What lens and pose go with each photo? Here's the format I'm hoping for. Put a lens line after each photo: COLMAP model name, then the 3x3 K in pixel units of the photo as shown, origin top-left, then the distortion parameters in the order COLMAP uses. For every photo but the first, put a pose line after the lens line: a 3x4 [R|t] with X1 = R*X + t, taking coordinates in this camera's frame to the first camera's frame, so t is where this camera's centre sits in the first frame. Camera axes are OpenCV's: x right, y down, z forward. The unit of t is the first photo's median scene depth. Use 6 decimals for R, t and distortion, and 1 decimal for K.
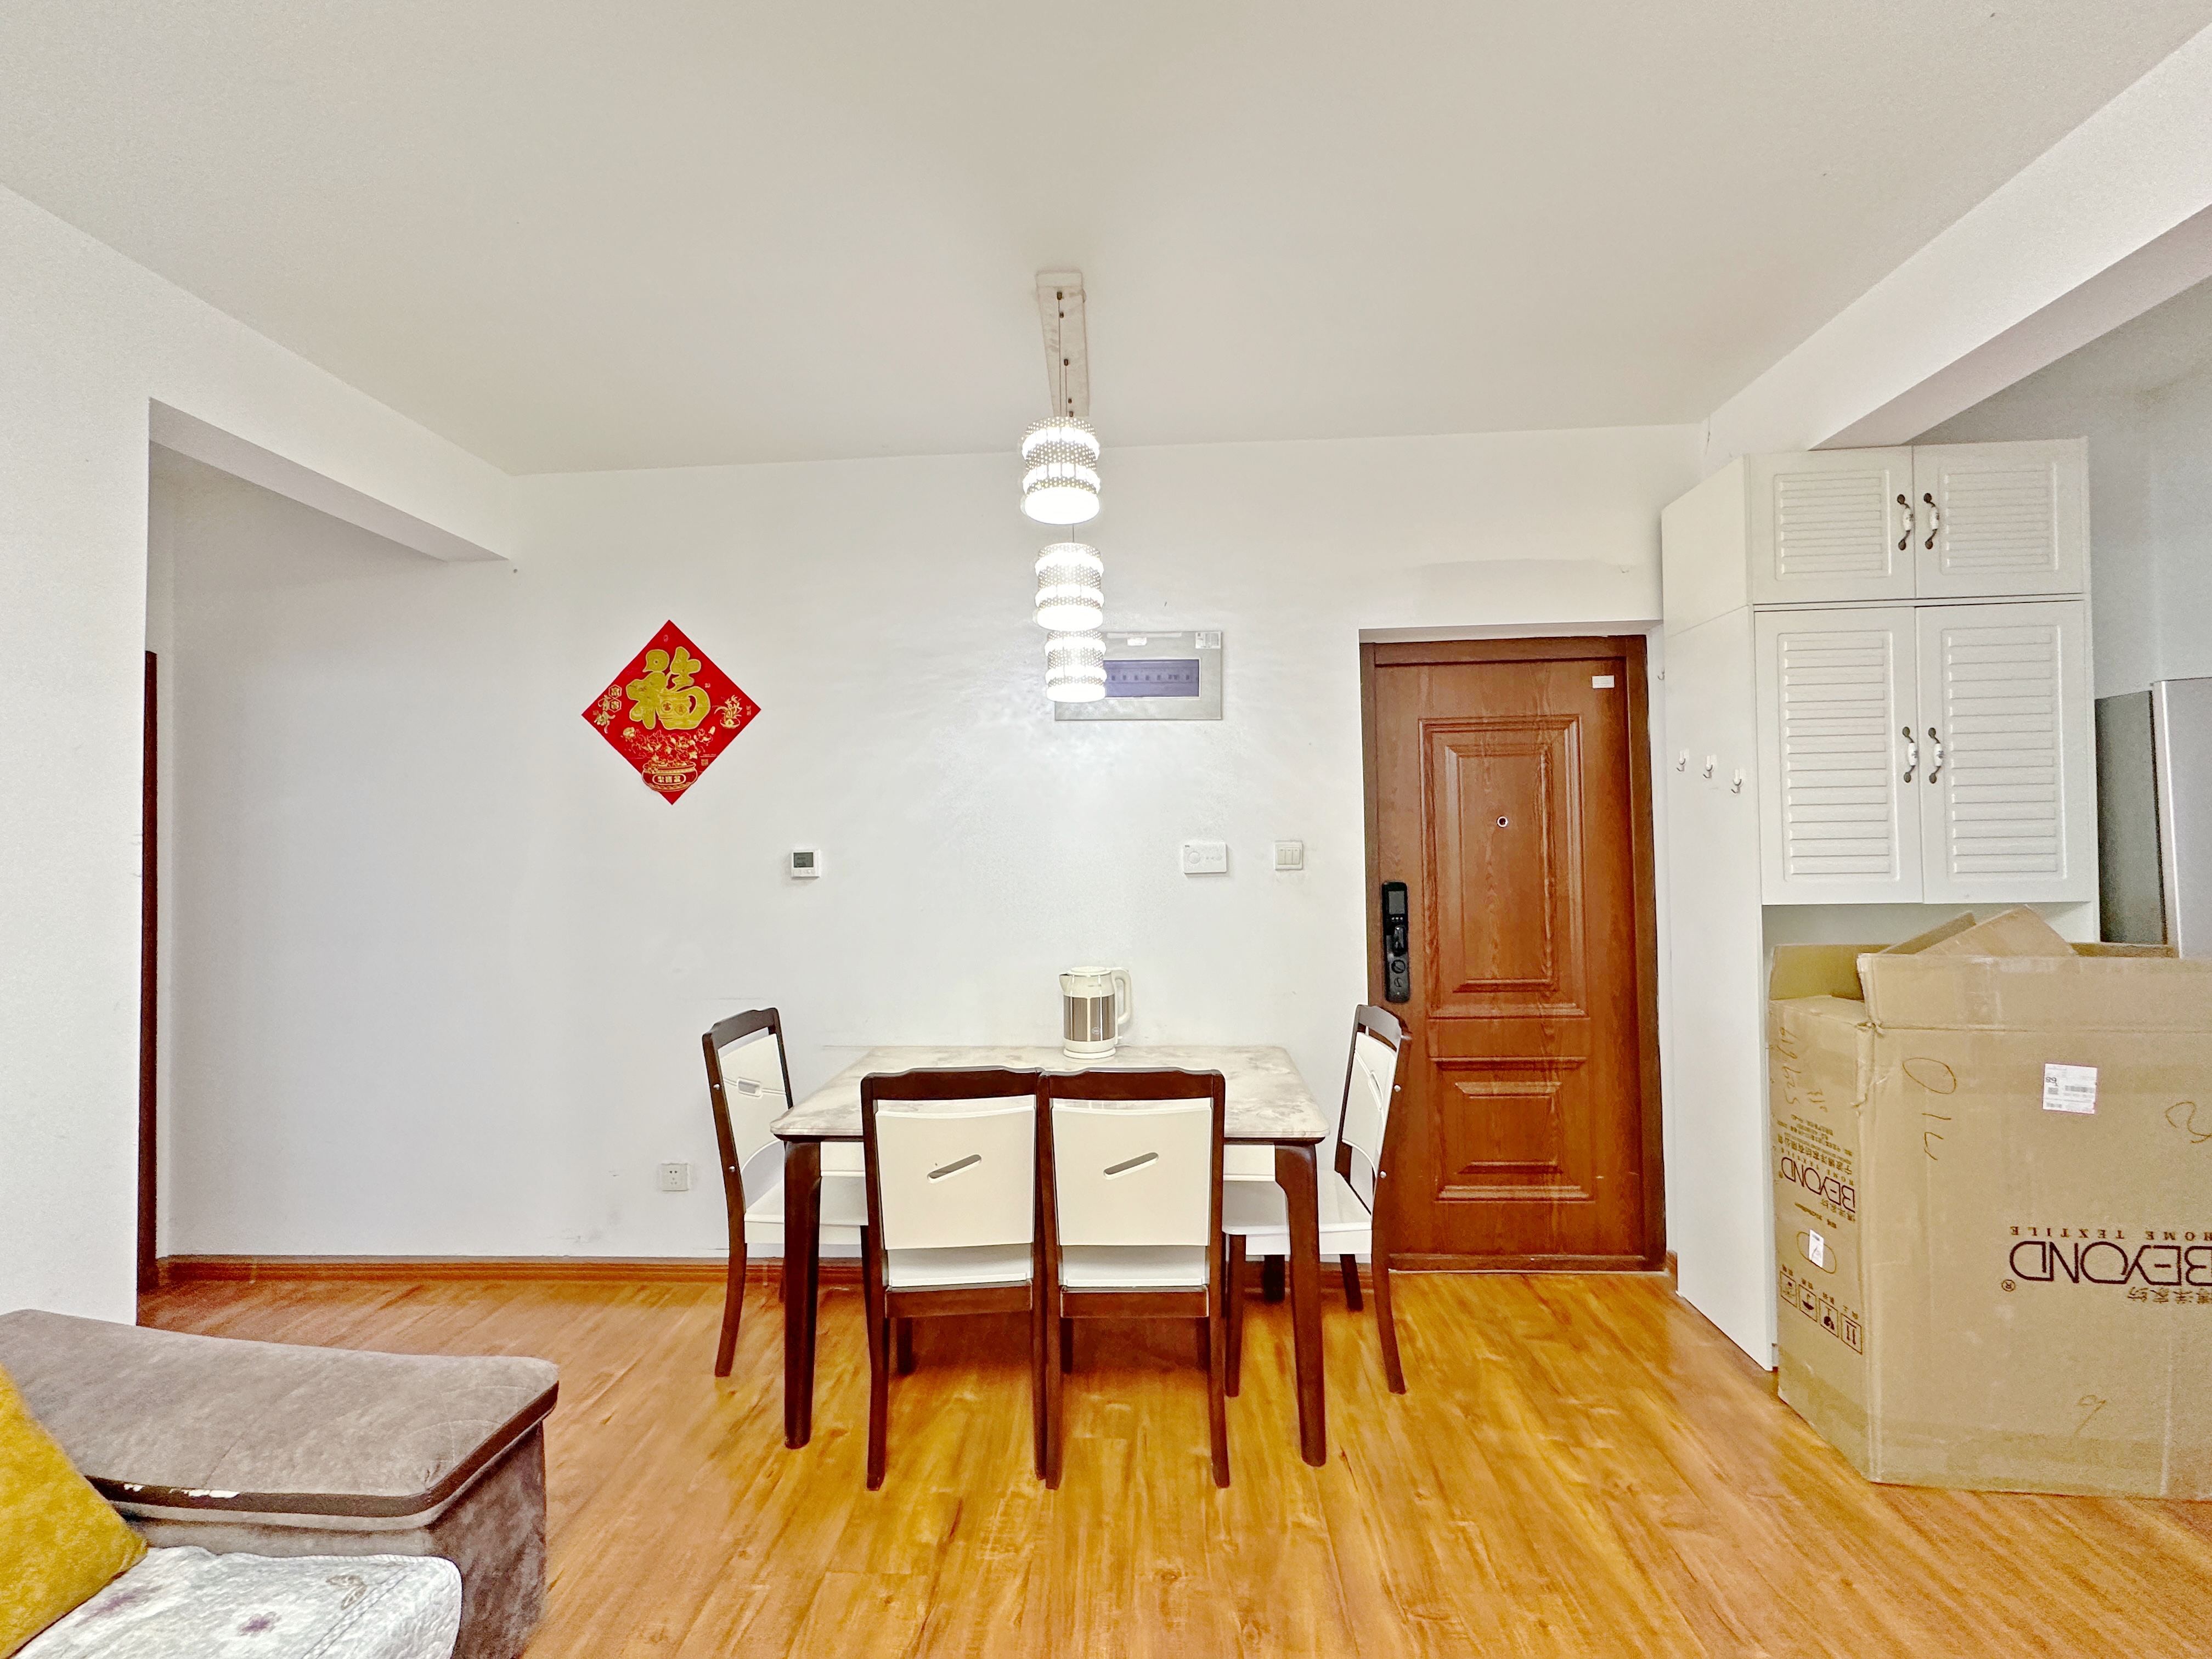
lens RADIAL K [[901.1, 0, 1106.0], [0, 901.1, 829.5], [0, 0, 1]] dist [0.000182, 0.000048]
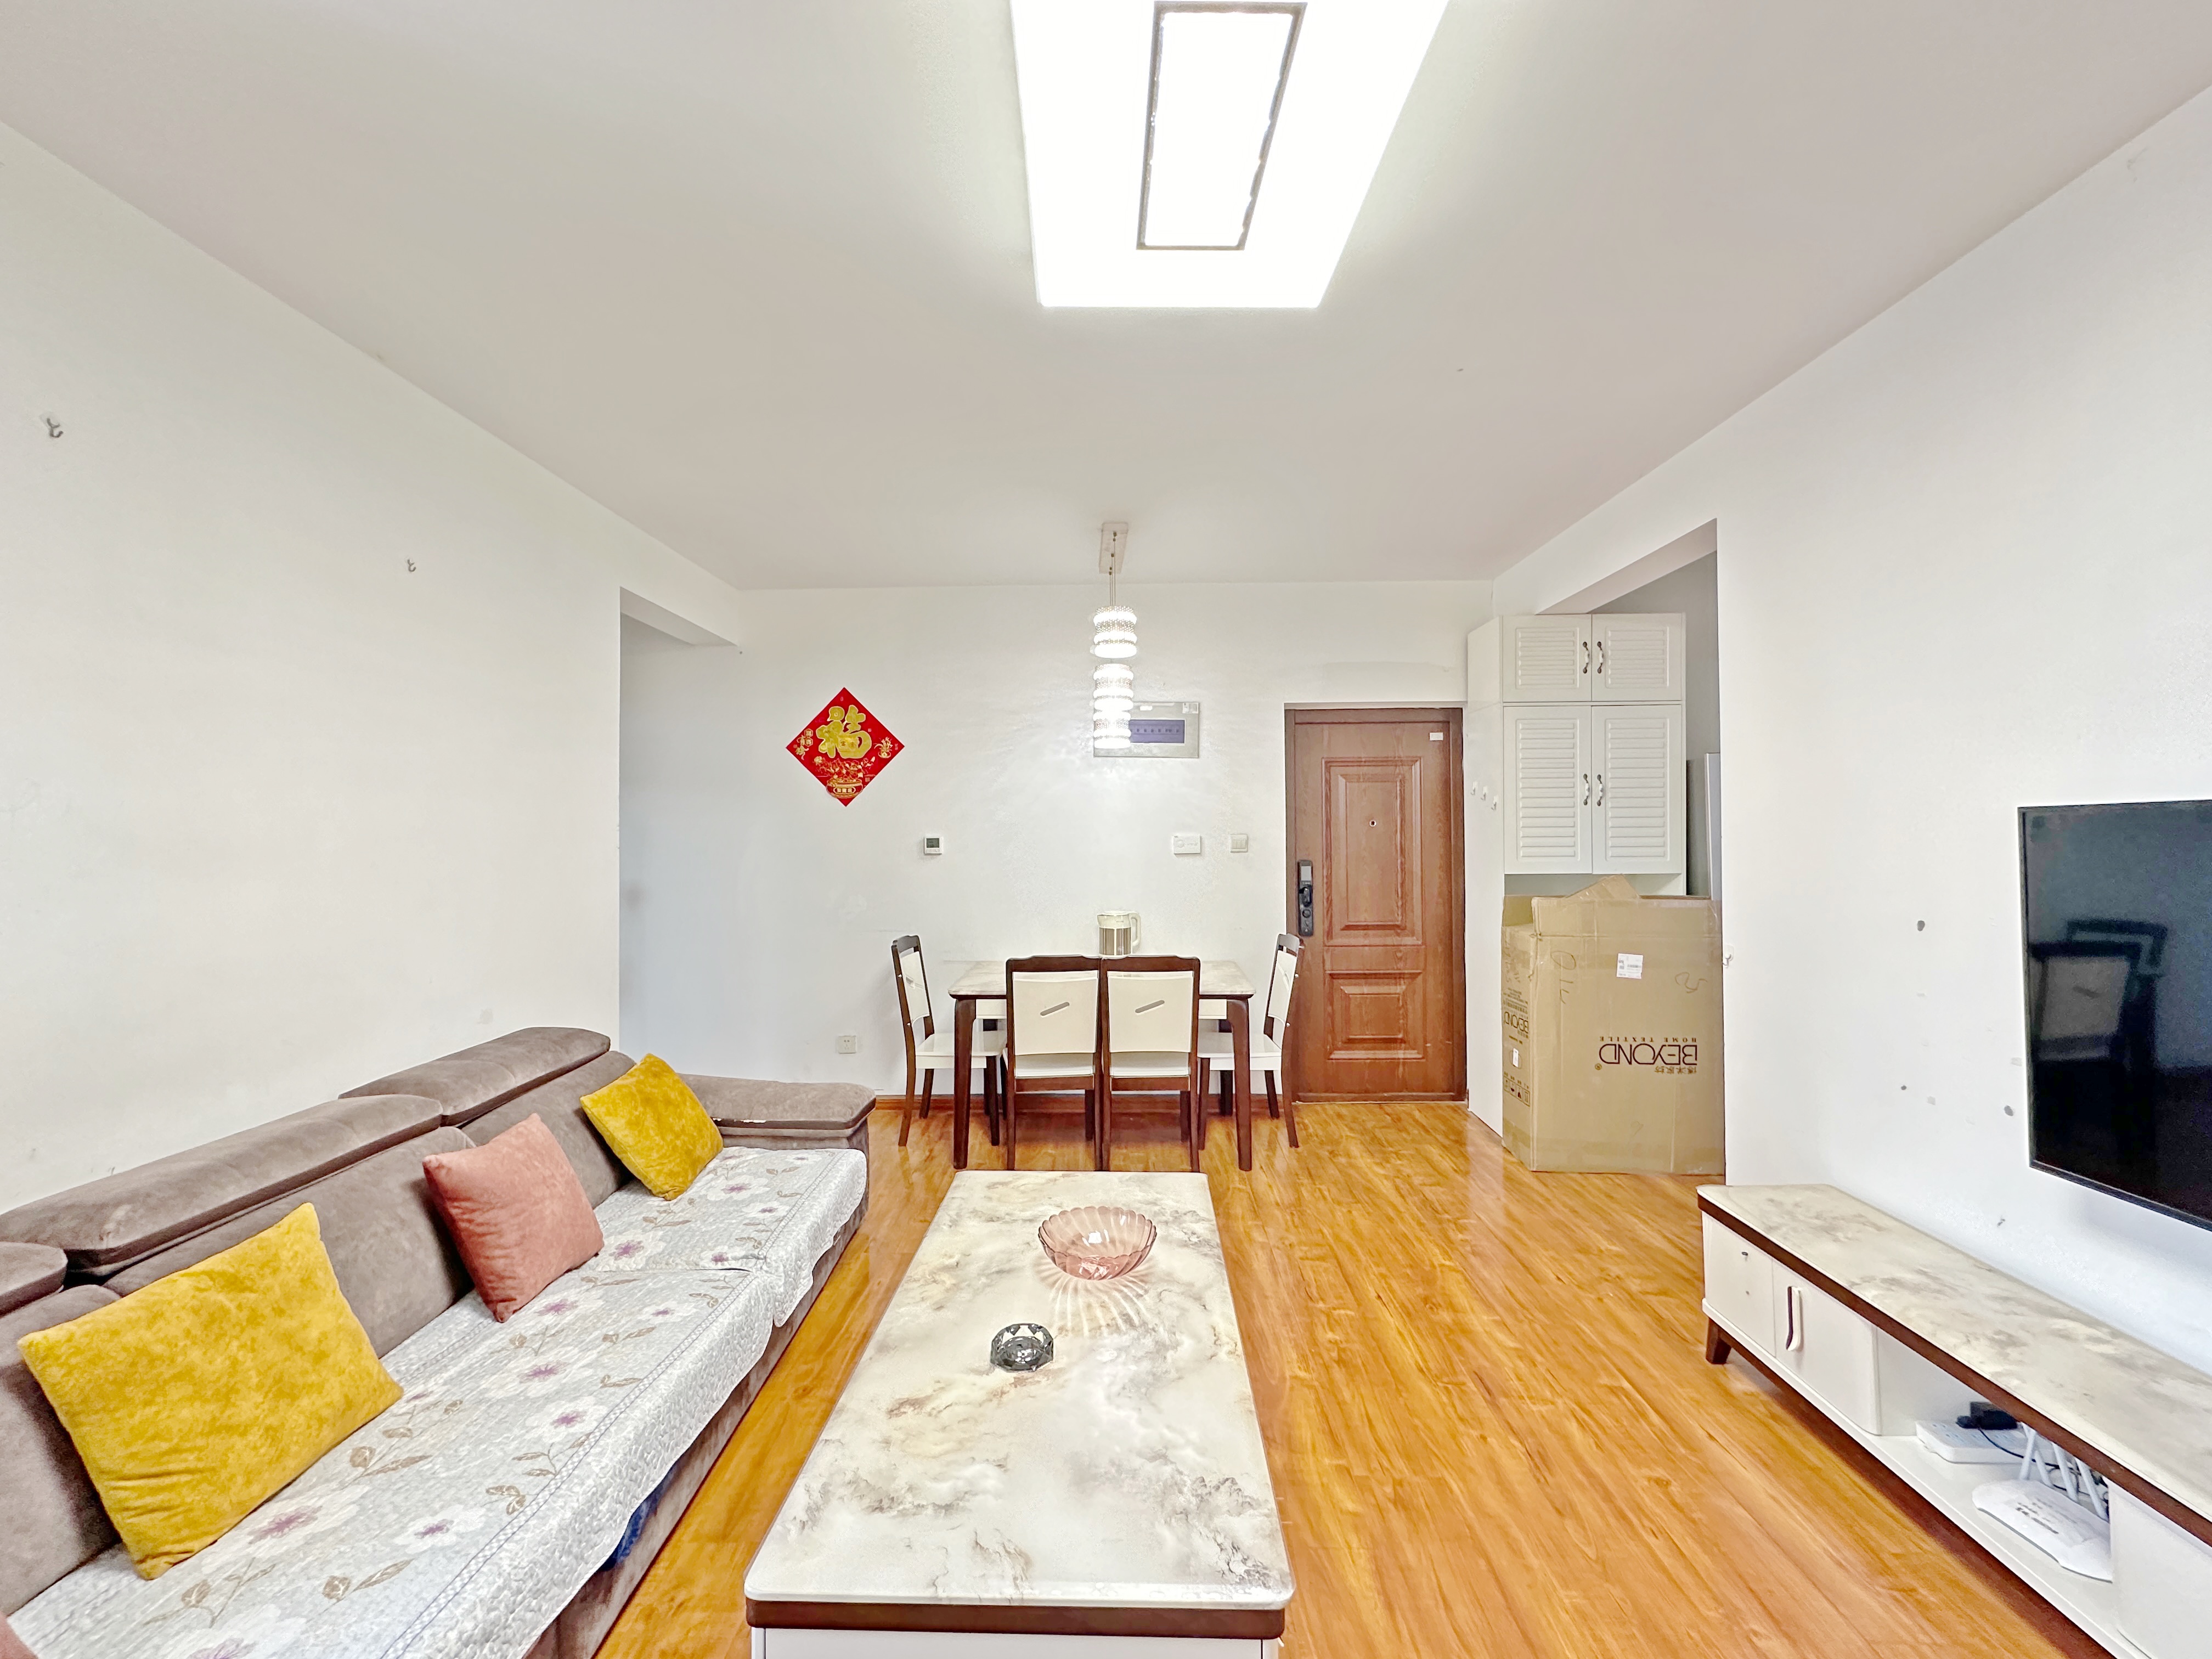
lens RADIAL K [[887.2, 0, 1106.0], [0, 887.2, 829.5], [0, 0, 1]] dist [-0.001539, -0.000225]
pose [[0.999281, 0.010345, 0.036478, -0.105859], [-0.010900, 0.999827, 0.015047, -0.019170], [-0.036316, -0.015434, 0.999221, -0.657408]]
